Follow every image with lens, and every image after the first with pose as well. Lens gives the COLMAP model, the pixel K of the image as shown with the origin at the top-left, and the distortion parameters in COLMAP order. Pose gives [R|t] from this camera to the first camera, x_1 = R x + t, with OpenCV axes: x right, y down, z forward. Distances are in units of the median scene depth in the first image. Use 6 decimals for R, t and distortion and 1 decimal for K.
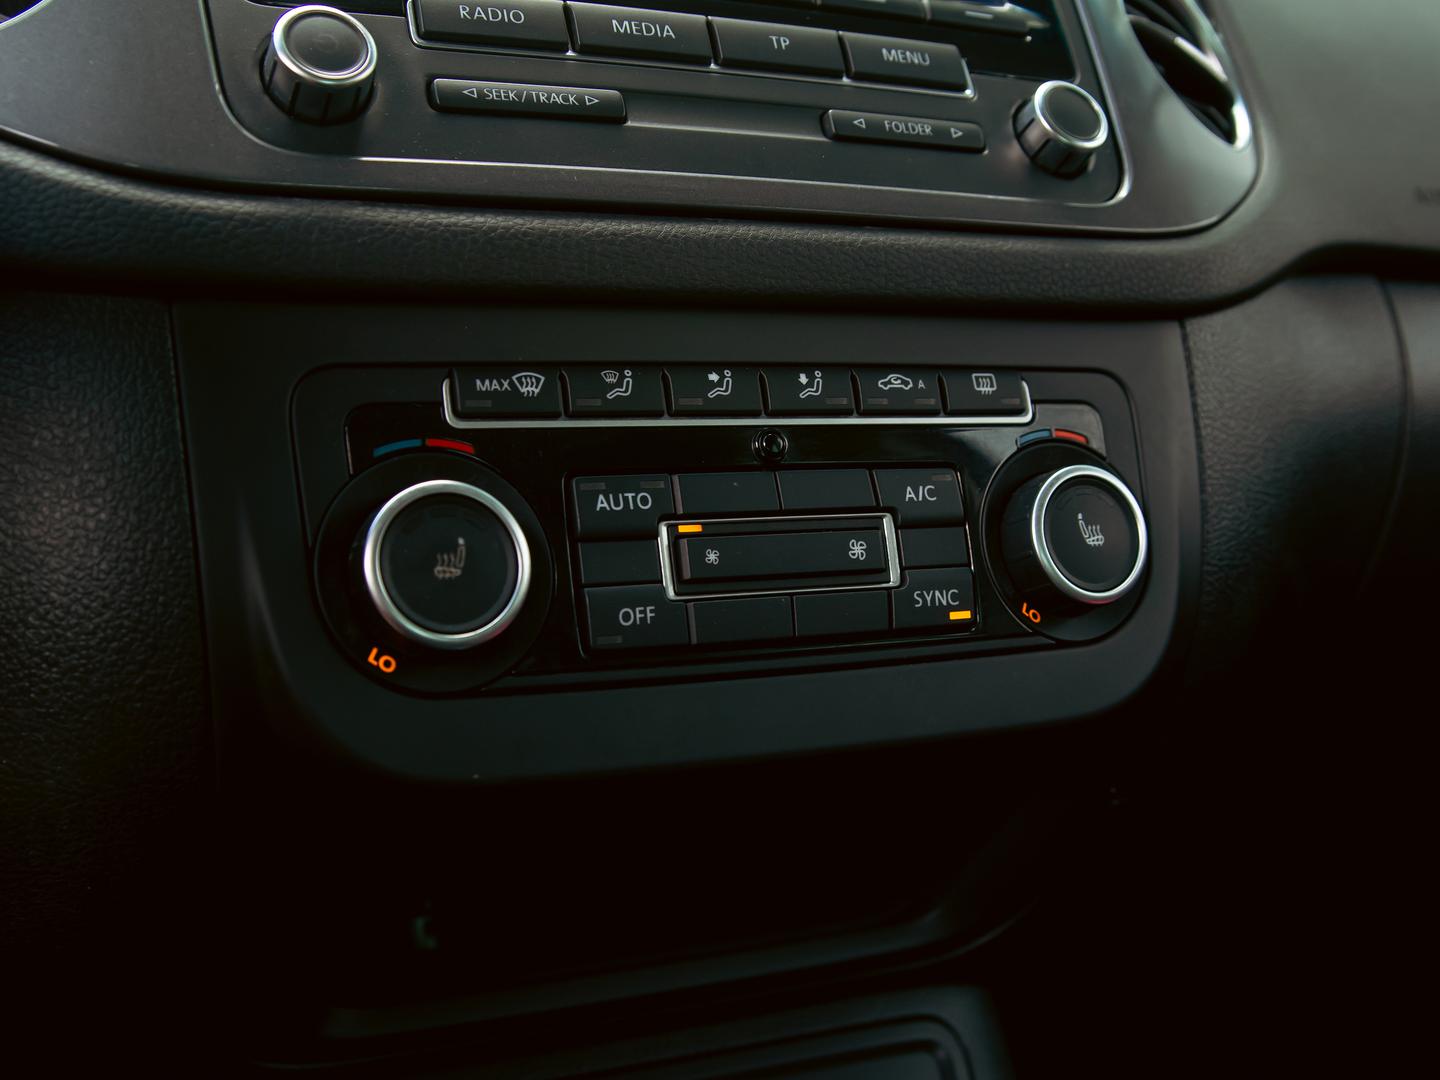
lens RADIAL K [[1561.8, 0, 720.0], [0, 1561.8, 540.0], [0, 0, 1]] dist [0.008430, 0.017045]
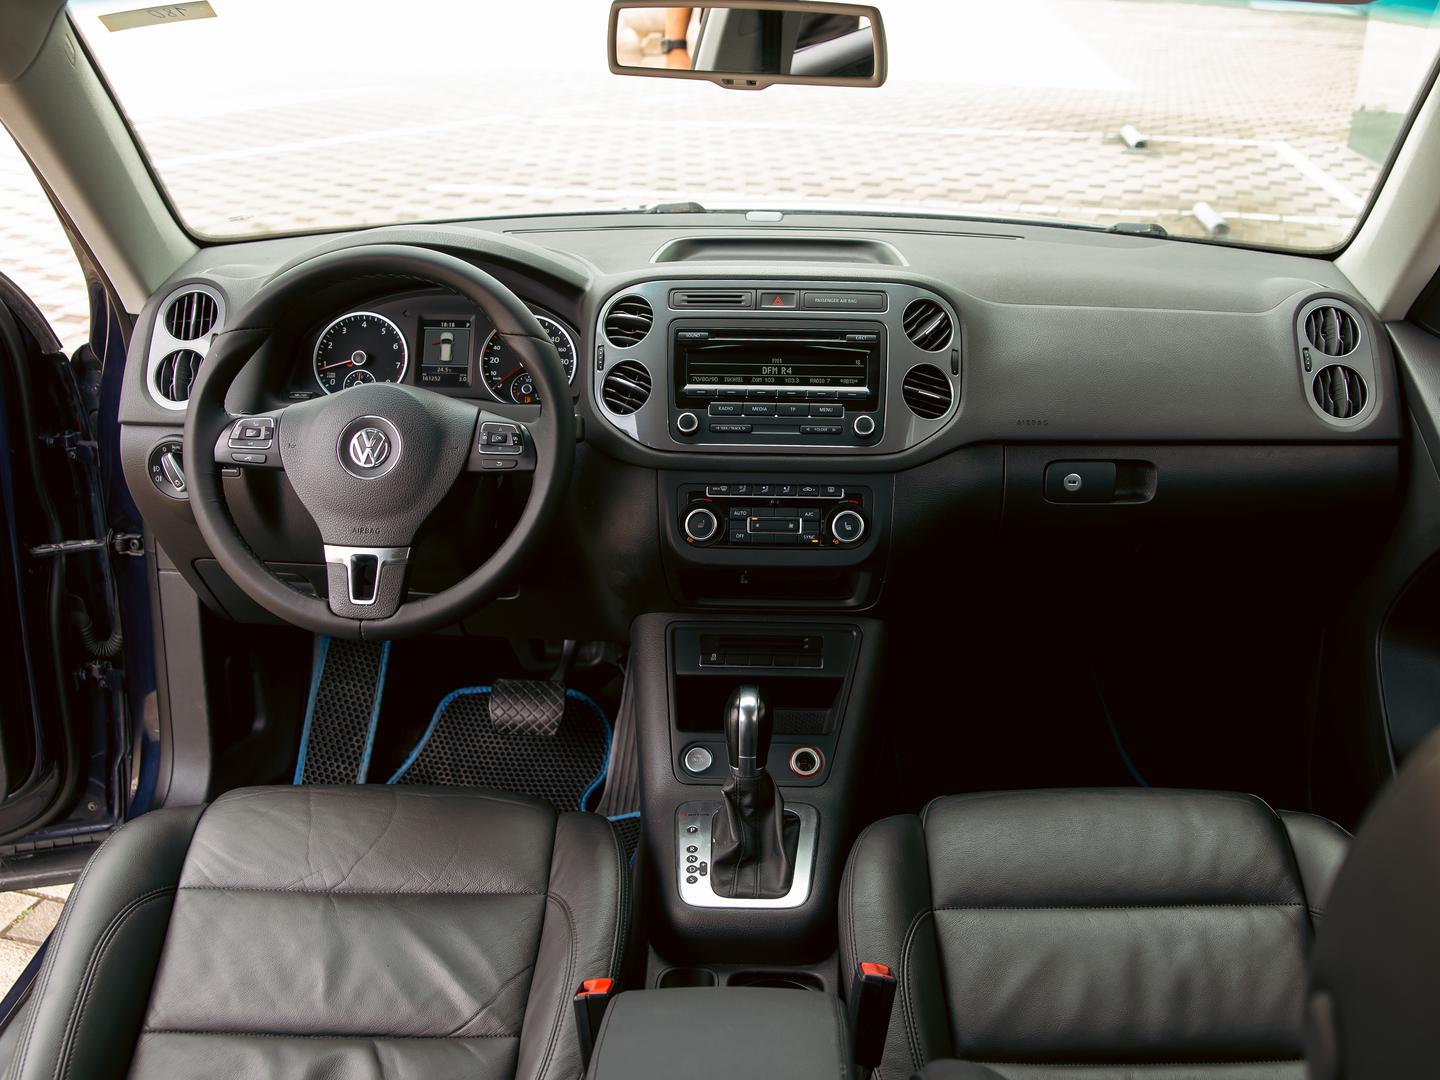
lens RADIAL K [[1561.8, 0, 720.0], [0, 1561.8, 540.0], [0, 0, 1]] dist [0.008430, 0.017045]
pose [[0.907833, 0.169713, -0.383452, 1.711303], [-0.055648, 0.955110, 0.290978, -1.315769], [0.415622, -0.242821, 0.876525, -3.246650]]
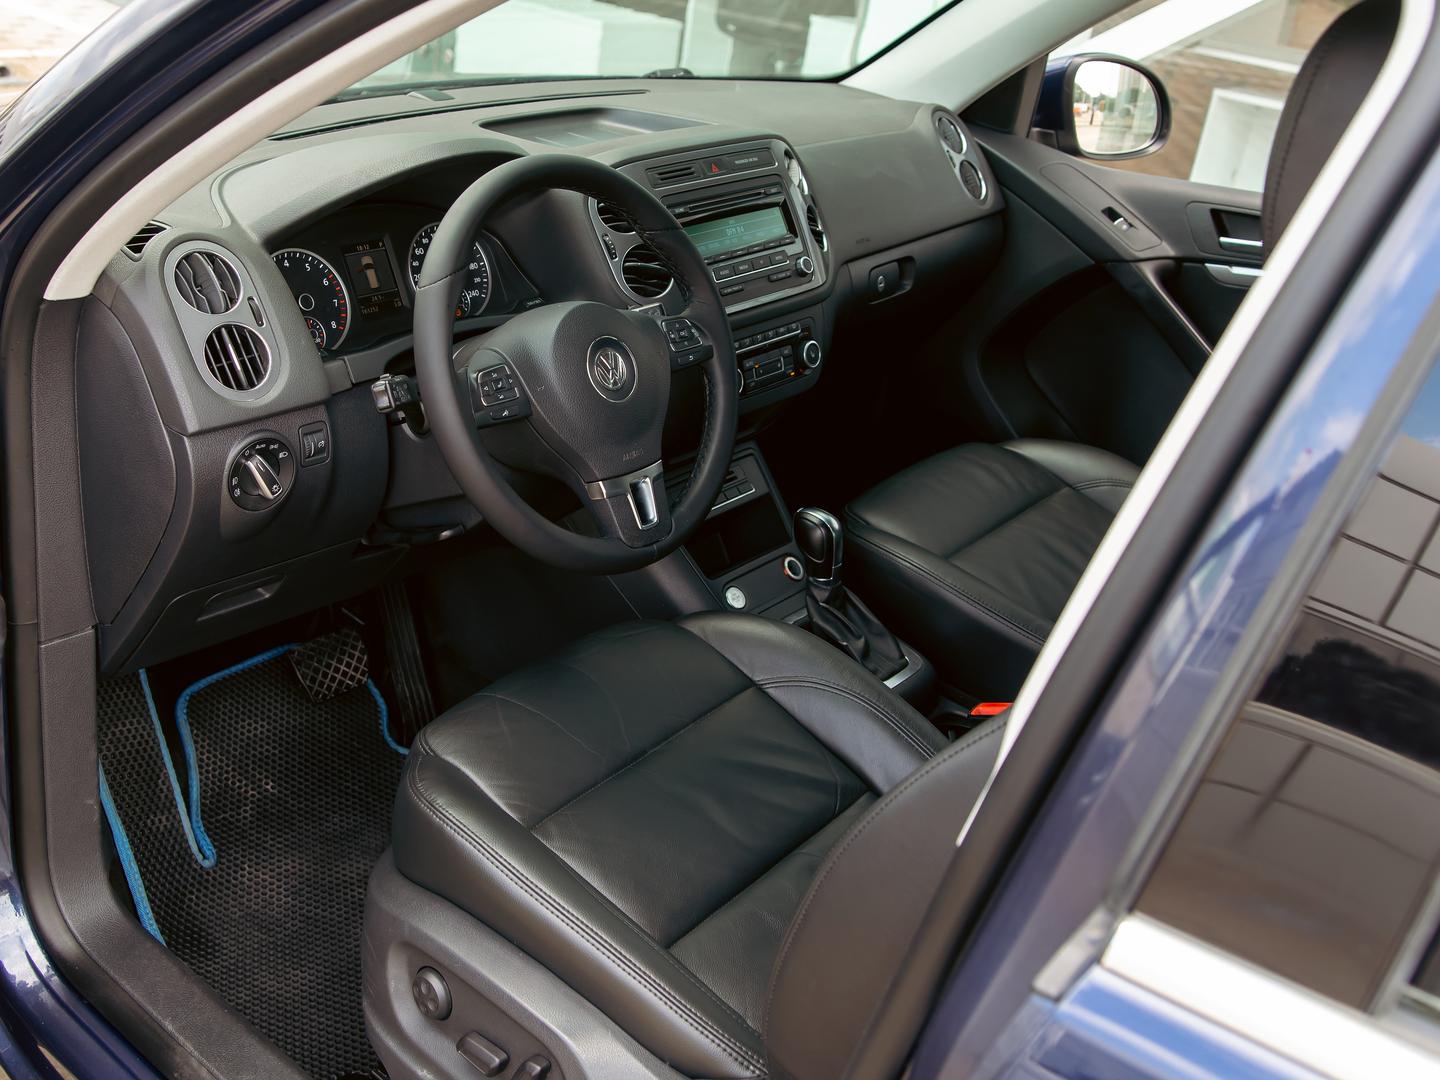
lens RADIAL K [[1561.8, 0, 720.0], [0, 1561.8, 540.0], [0, 0, 1]] dist [0.008430, 0.017045]
pose [[0.880910, -0.132895, 0.454243, -2.563230], [-0.035731, 0.938355, 0.343822, -1.244783], [-0.471934, -0.319107, 0.821857, -3.436803]]
